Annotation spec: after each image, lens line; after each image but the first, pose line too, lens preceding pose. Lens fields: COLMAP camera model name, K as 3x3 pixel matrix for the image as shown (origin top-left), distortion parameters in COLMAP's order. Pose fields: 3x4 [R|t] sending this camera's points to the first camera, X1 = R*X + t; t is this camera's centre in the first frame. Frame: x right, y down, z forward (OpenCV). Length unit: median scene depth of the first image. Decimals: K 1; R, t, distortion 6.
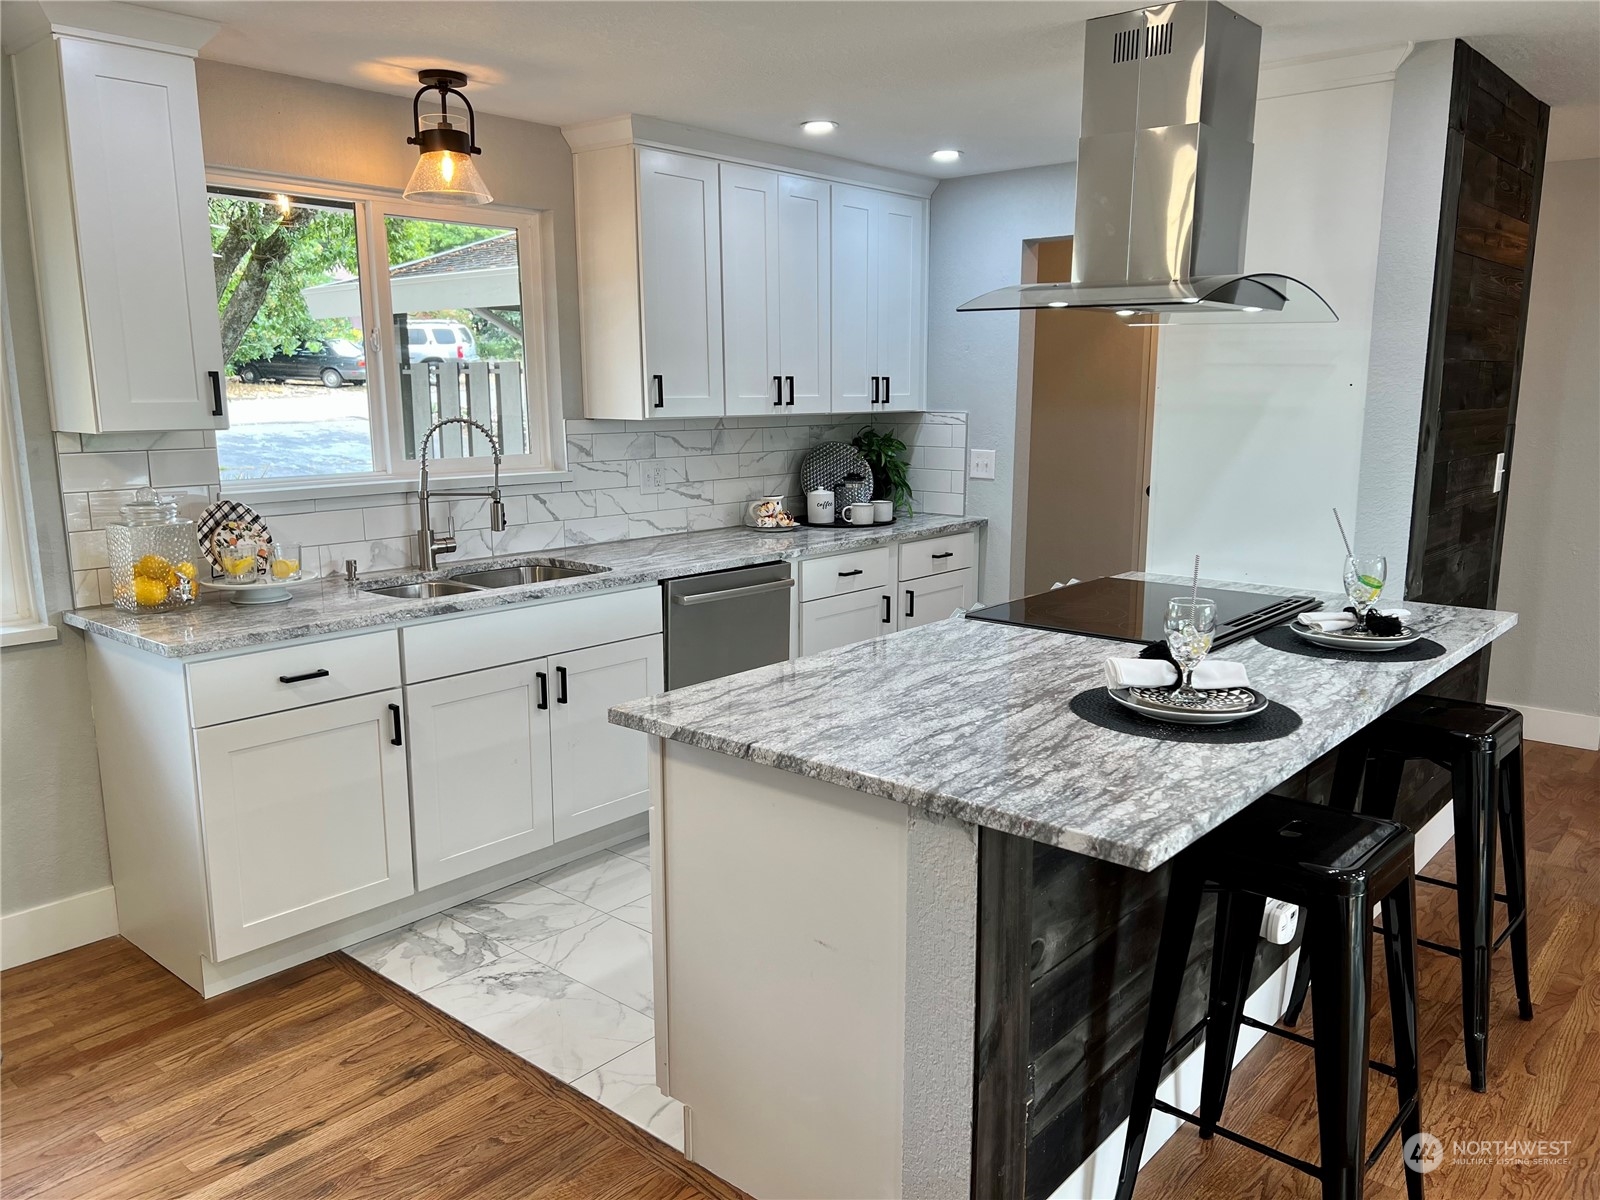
lens RADIAL K [[1192.4, 0, 805.3], [0, 1192.4, 604.3], [0, 0, 1]] dist [0.085223, -0.119663]
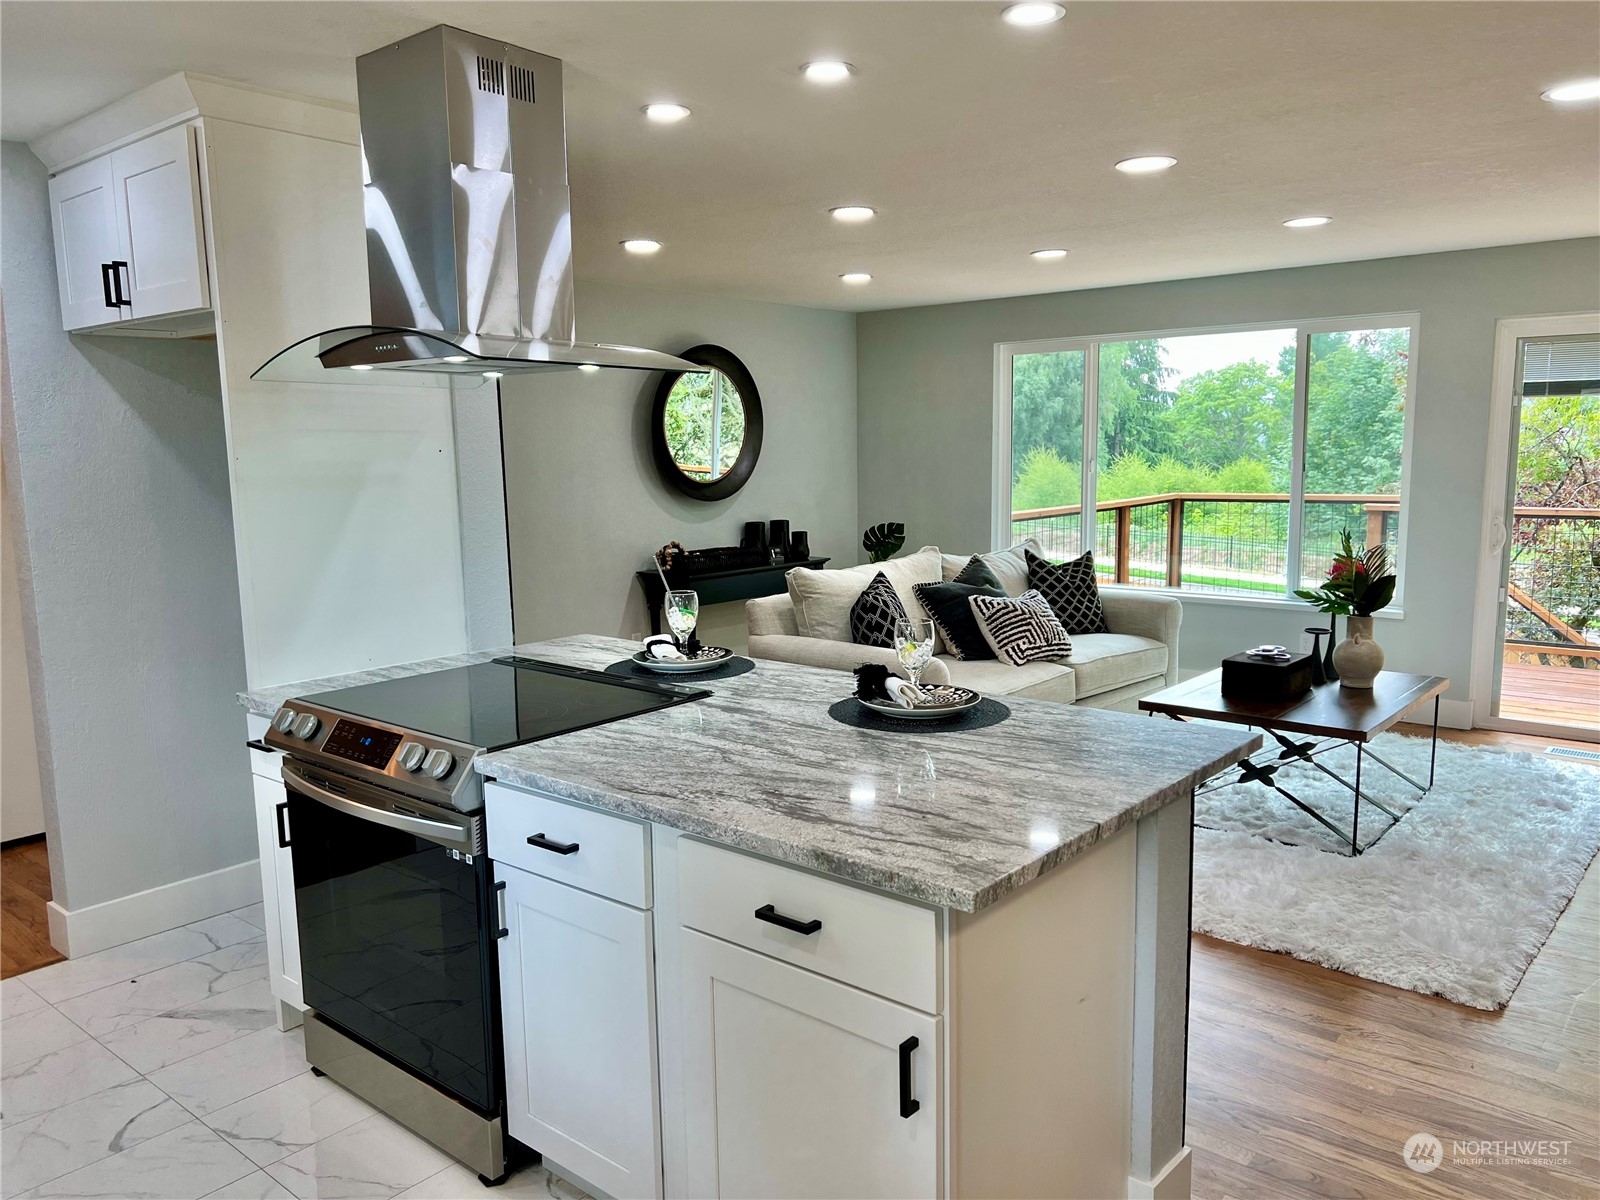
lens RADIAL K [[1192.4, 0, 805.3], [0, 1192.4, 604.3], [0, 0, 1]] dist [0.085223, -0.119663]
pose [[-0.009190, -0.136057, 0.990658, -0.593758], [0.199997, 0.970433, 0.135134, -0.138251], [-0.979753, 0.199370, 0.018292, 0.737271]]
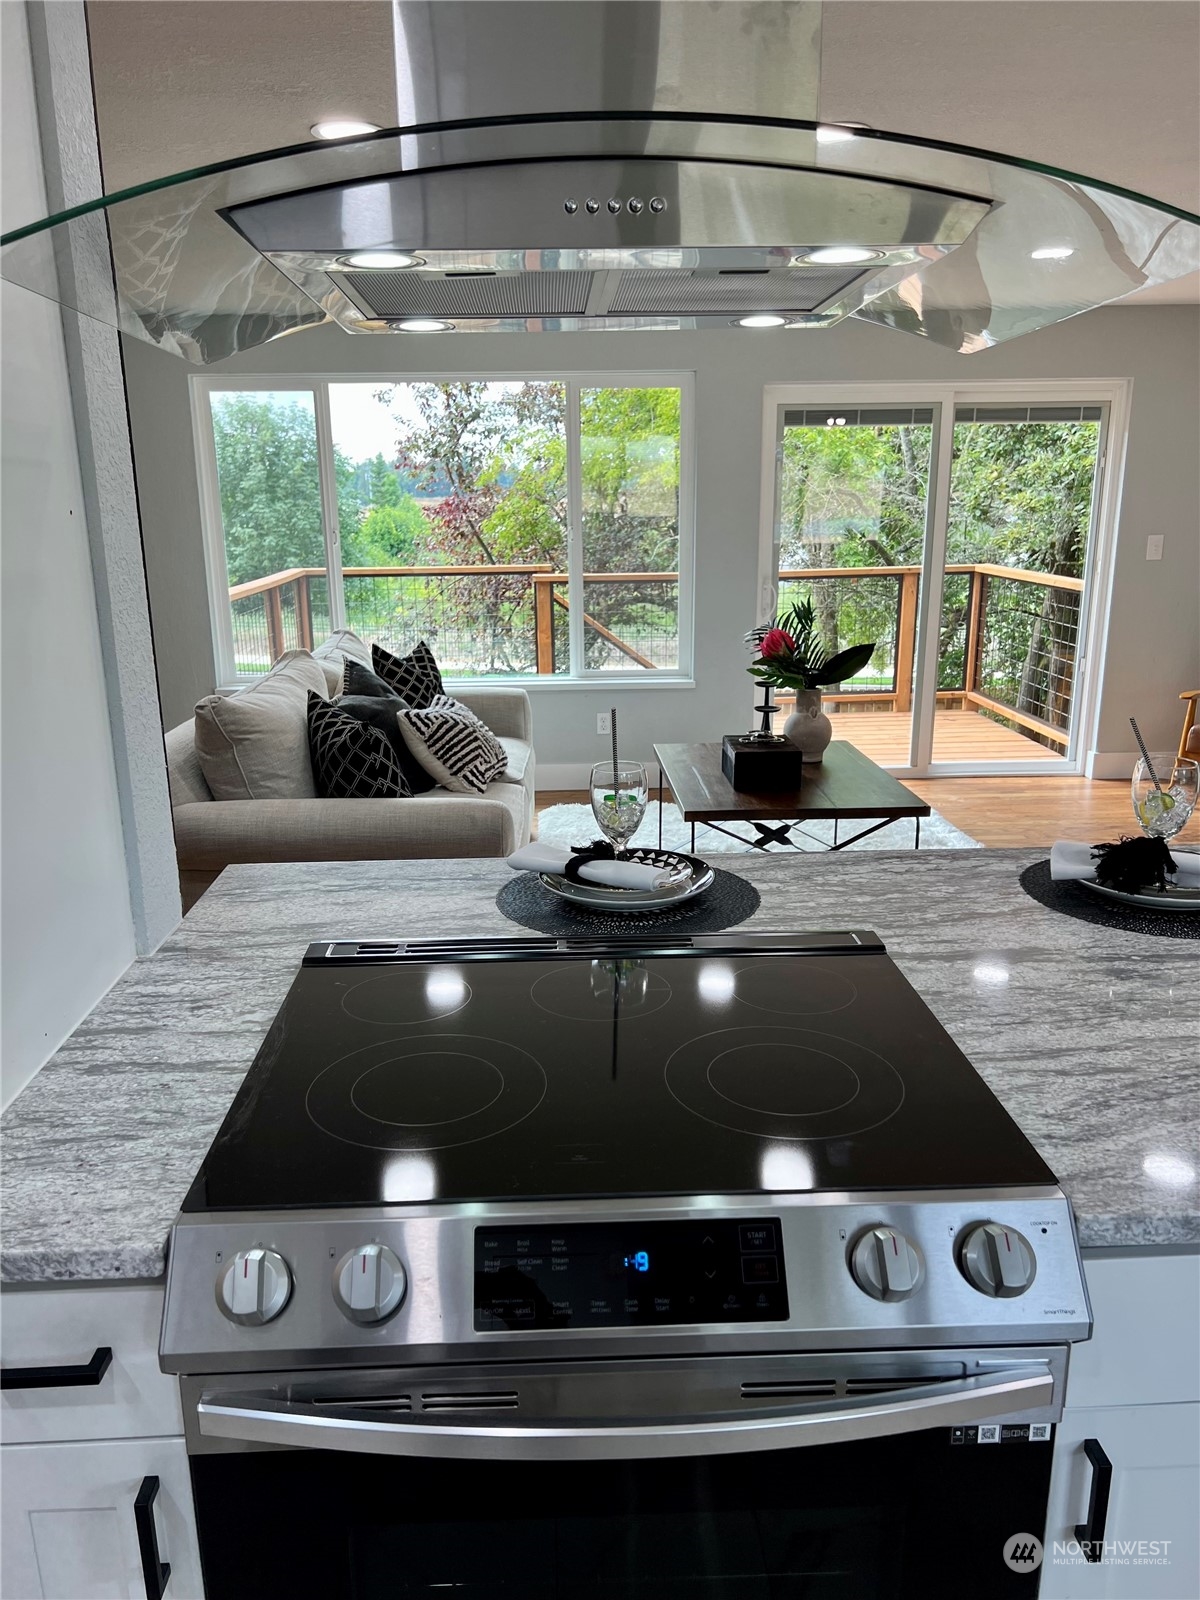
lens RADIAL K [[1211.5, 0, 600.0], [0, 1211.5, 800.0], [0, 0, 1]] dist [0.098833, -0.129861]
pose [[-0.688699, -0.167114, 0.705525, -0.002909], [0.145786, 0.921285, 0.360529, -0.227683], [-0.710239, 0.351152, -0.610125, 1.218627]]
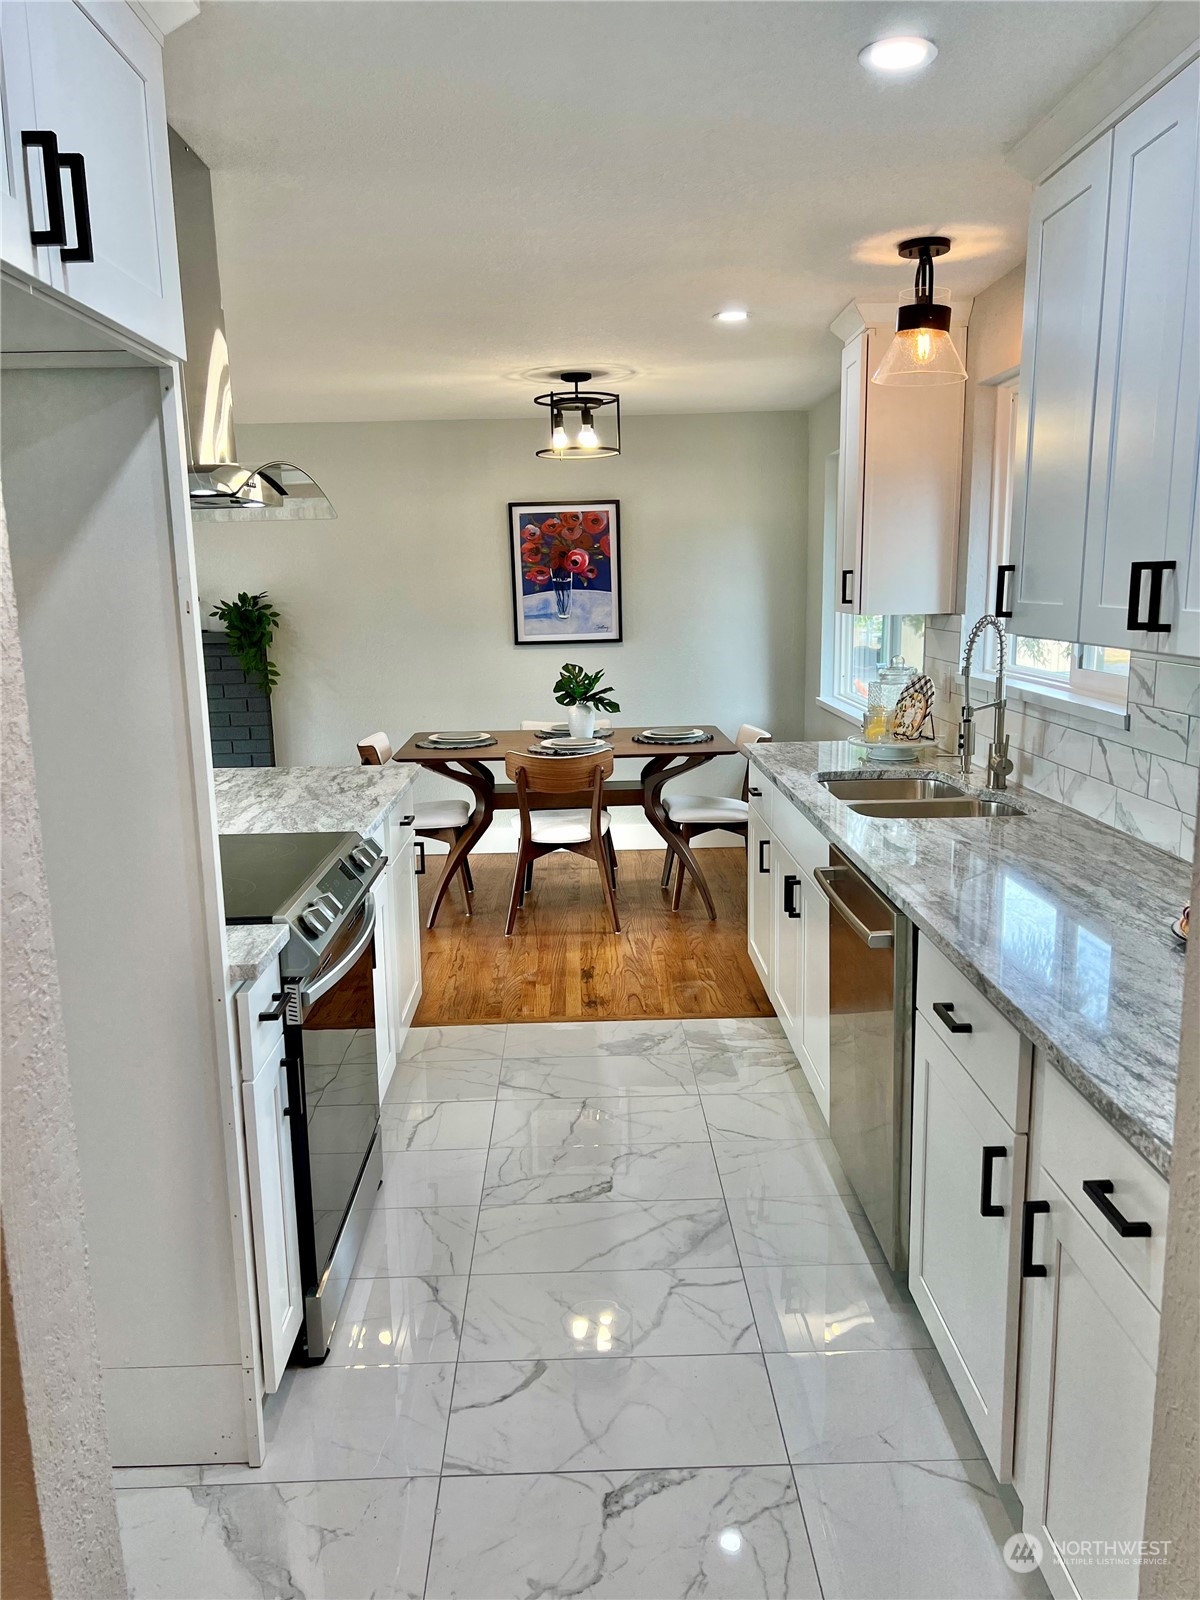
lens RADIAL K [[1211.5, 0, 600.0], [0, 1211.5, 800.0], [0, 0, 1]] dist [0.098833, -0.129861]
pose [[-0.736437, 0.137557, -0.662373, 0.607422], [-0.105693, 0.943691, 0.313490, -0.329903], [0.668199, 0.300873, -0.680431, 1.723711]]
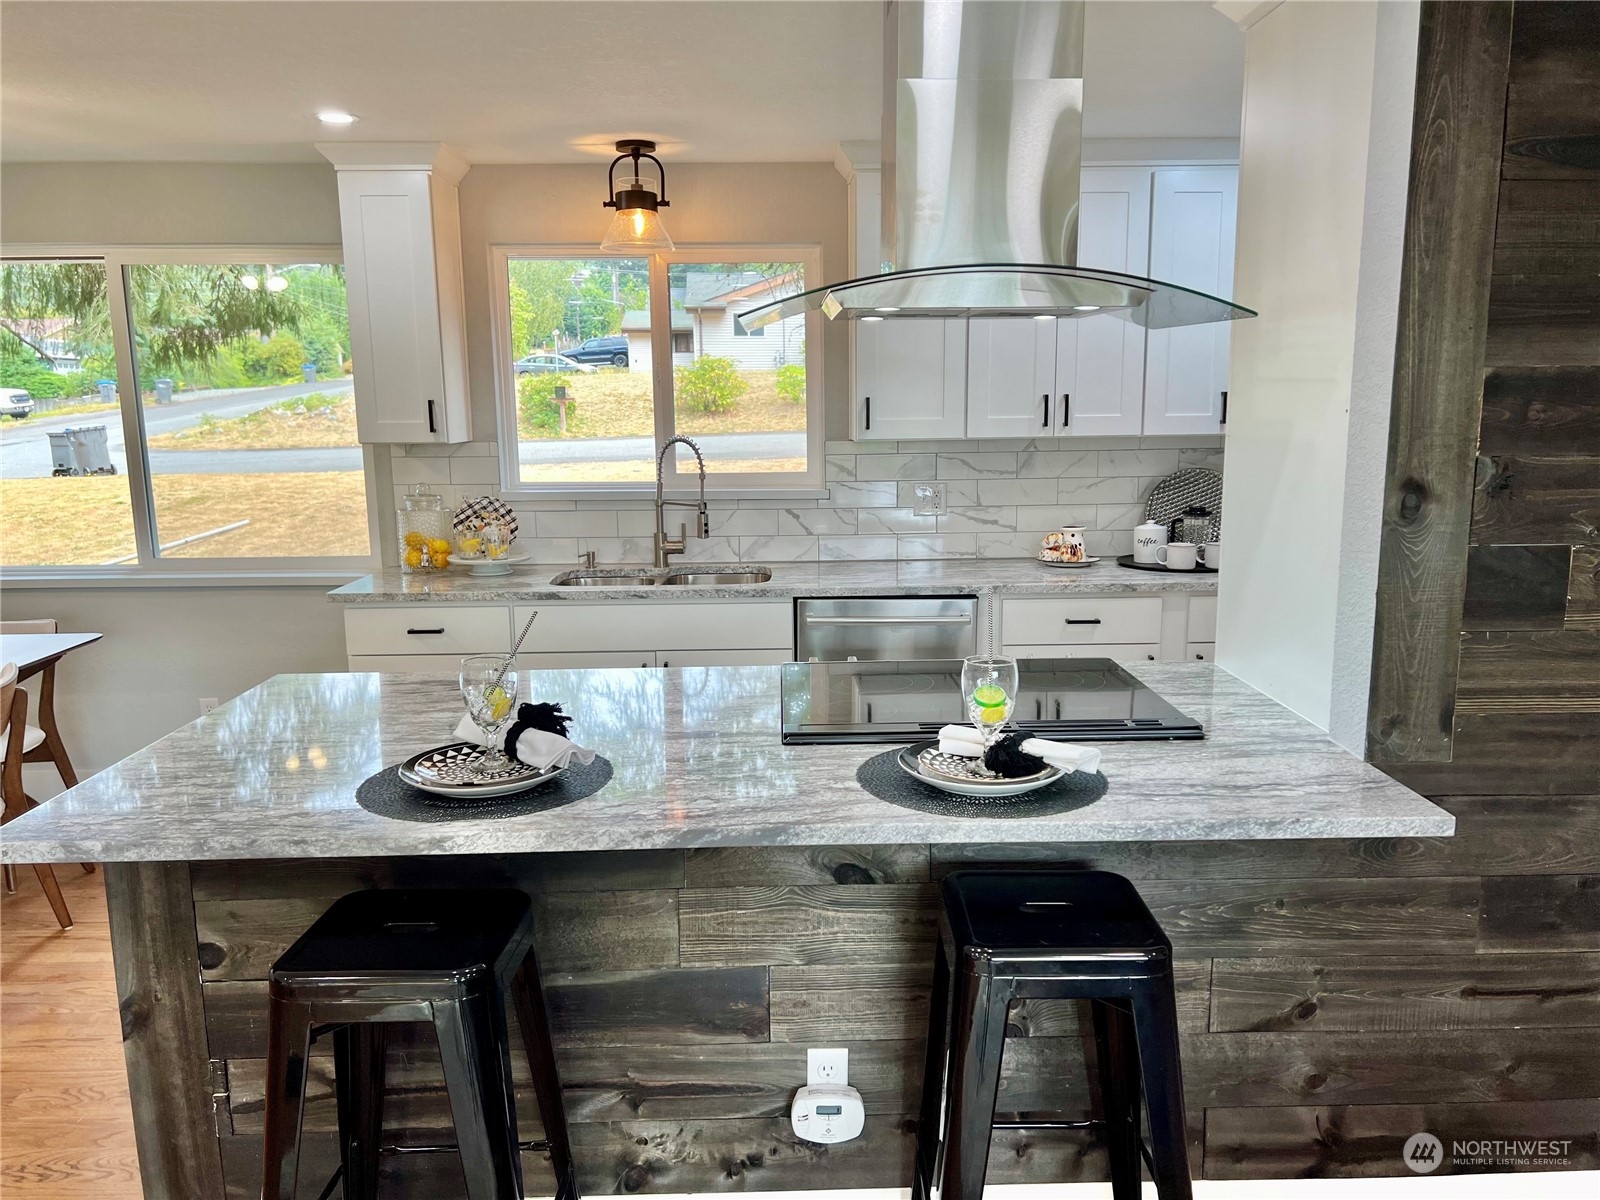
lens RADIAL K [[1192.4, 0, 805.3], [0, 1192.4, 604.3], [0, 0, 1]] dist [0.085223, -0.119663]
pose [[0.671631, 0.120209, -0.731069, 0.767956], [-0.126186, 0.990892, 0.047004, -0.078223], [0.730061, 0.060682, 0.680683, 0.382954]]
